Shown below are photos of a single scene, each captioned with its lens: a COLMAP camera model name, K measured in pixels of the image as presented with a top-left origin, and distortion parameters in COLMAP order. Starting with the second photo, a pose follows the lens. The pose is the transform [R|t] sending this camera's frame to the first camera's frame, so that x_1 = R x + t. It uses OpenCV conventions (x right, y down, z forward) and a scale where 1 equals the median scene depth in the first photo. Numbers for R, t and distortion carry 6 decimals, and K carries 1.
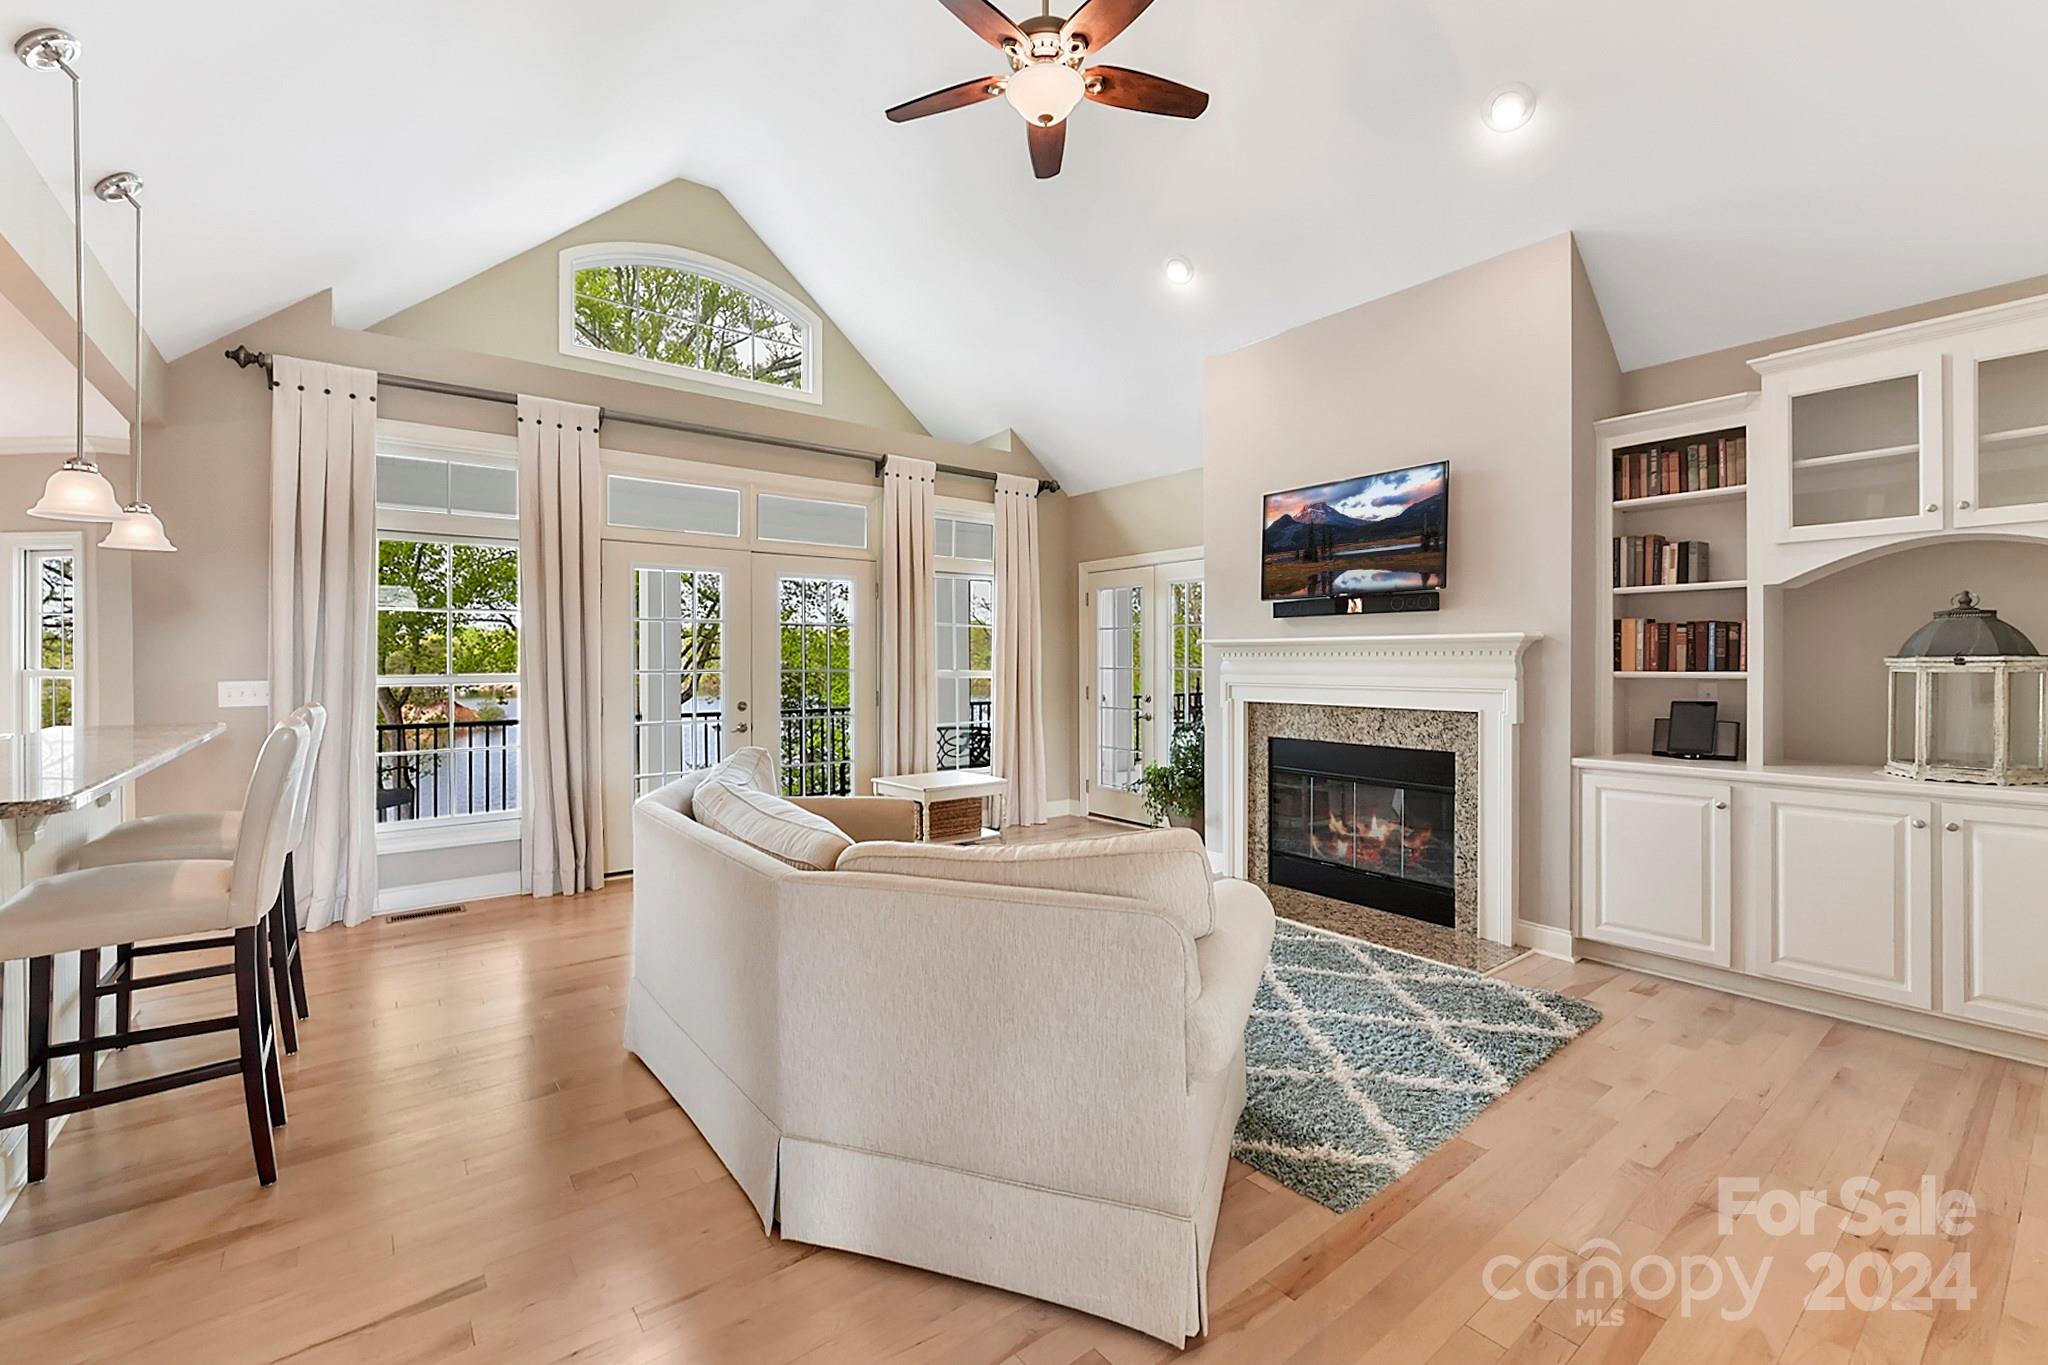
lens RADIAL K [[844.6, 0, 1024.2], [0, 844.6, 650.8], [0, 0, 1]] dist [0.001352, 0.000161]
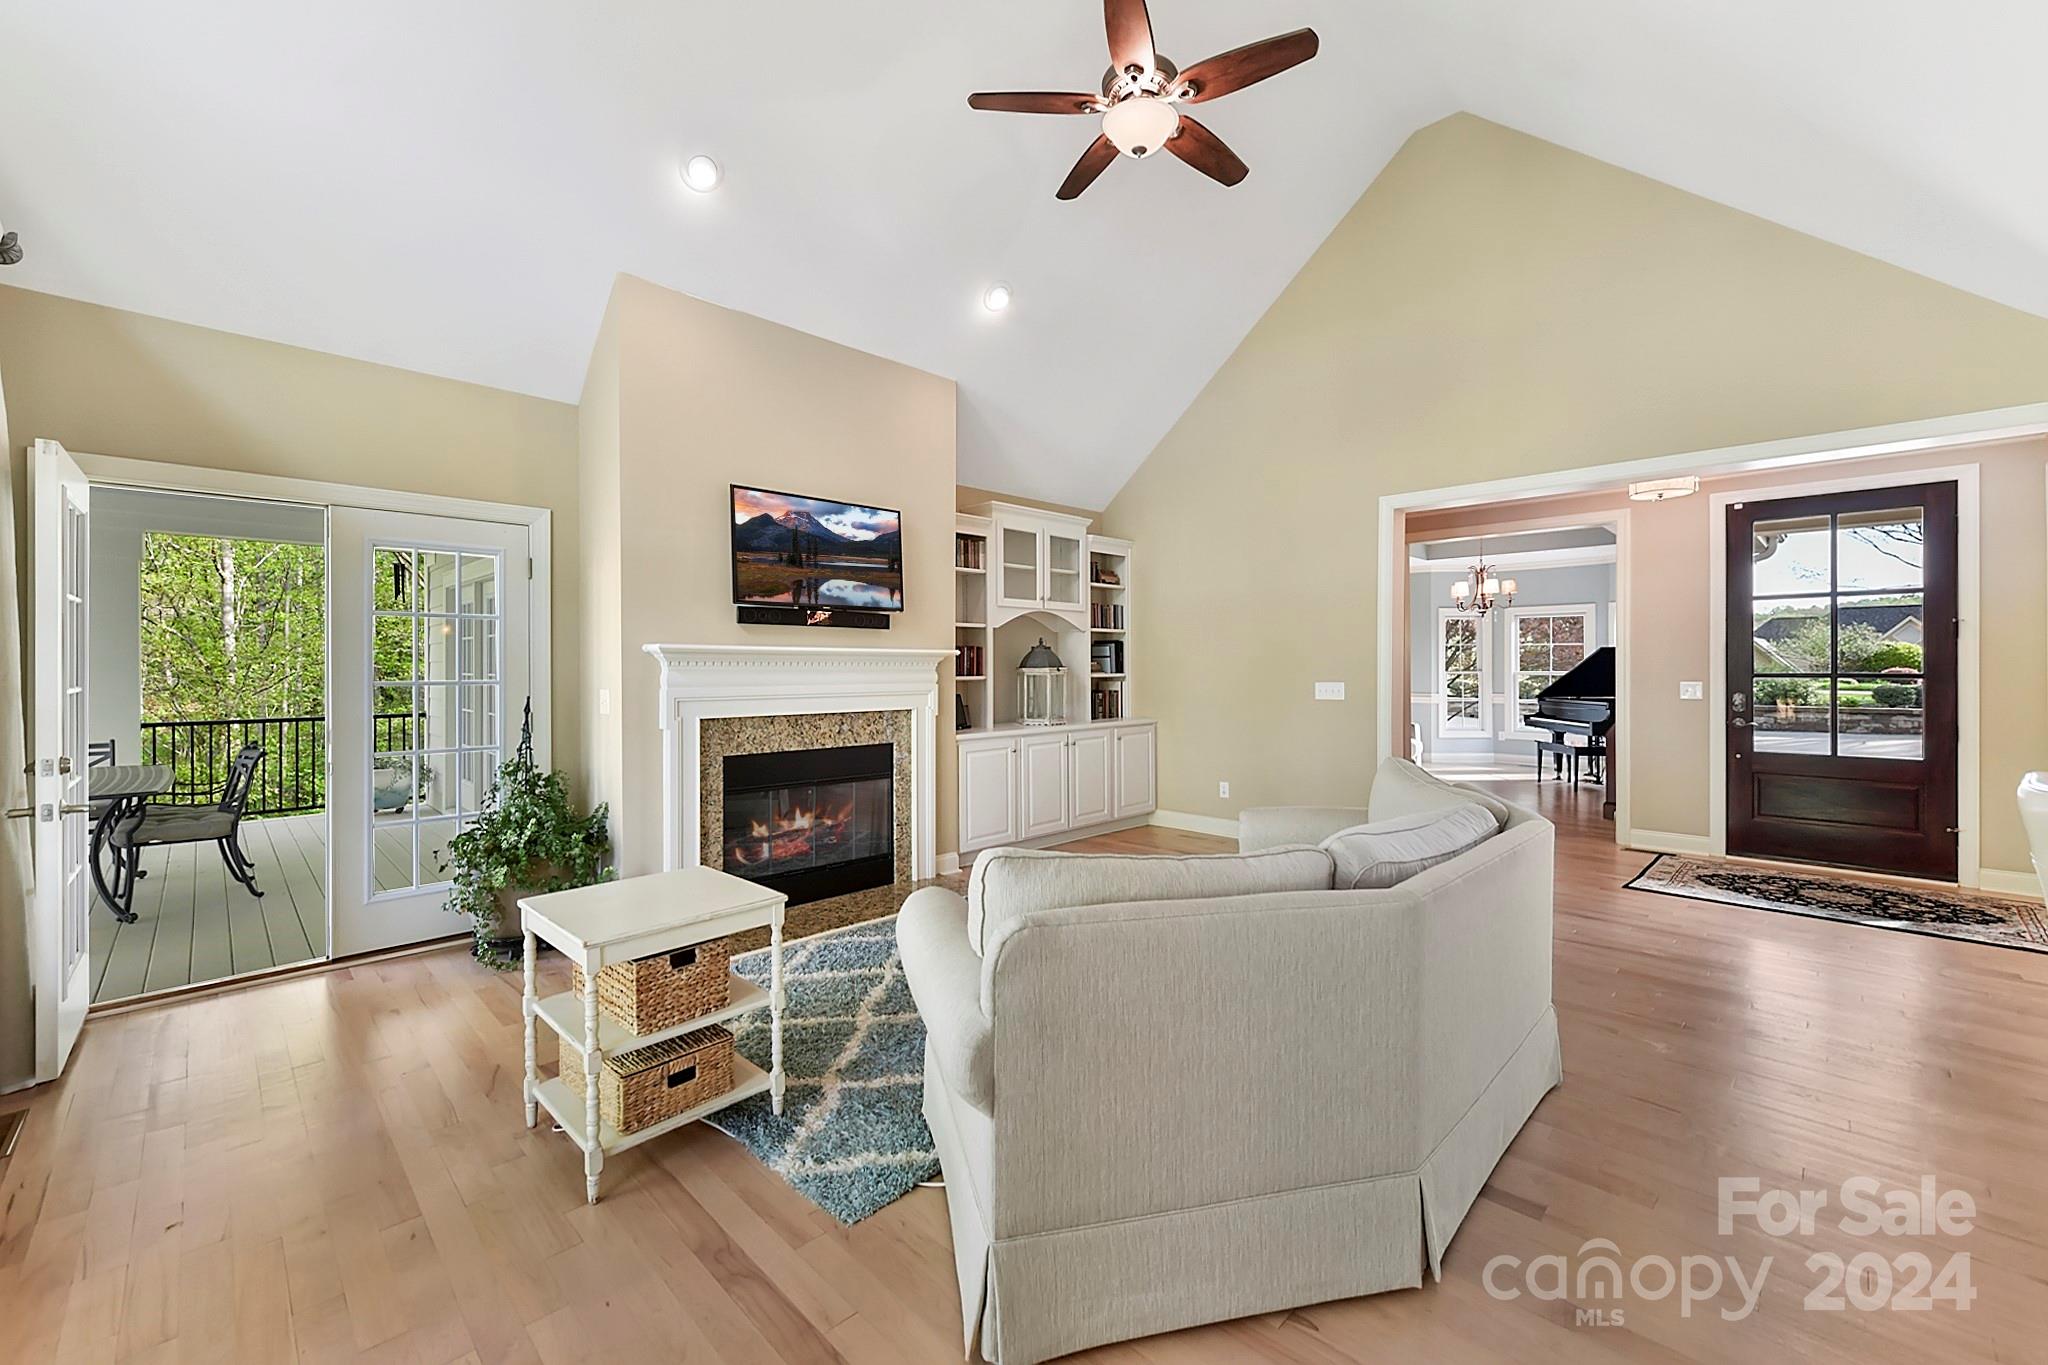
lens RADIAL K [[800.7, 0, 1024.0], [0, 800.7, 673.5], [0, 0, 1]] dist [-0.026102, 0.000163]
pose [[-0.104202, 0.004385, 0.994546, -0.636174], [0.000828, 0.999990, -0.004322, 0.021008], [-0.994556, 0.000374, -0.104205, 0.862209]]
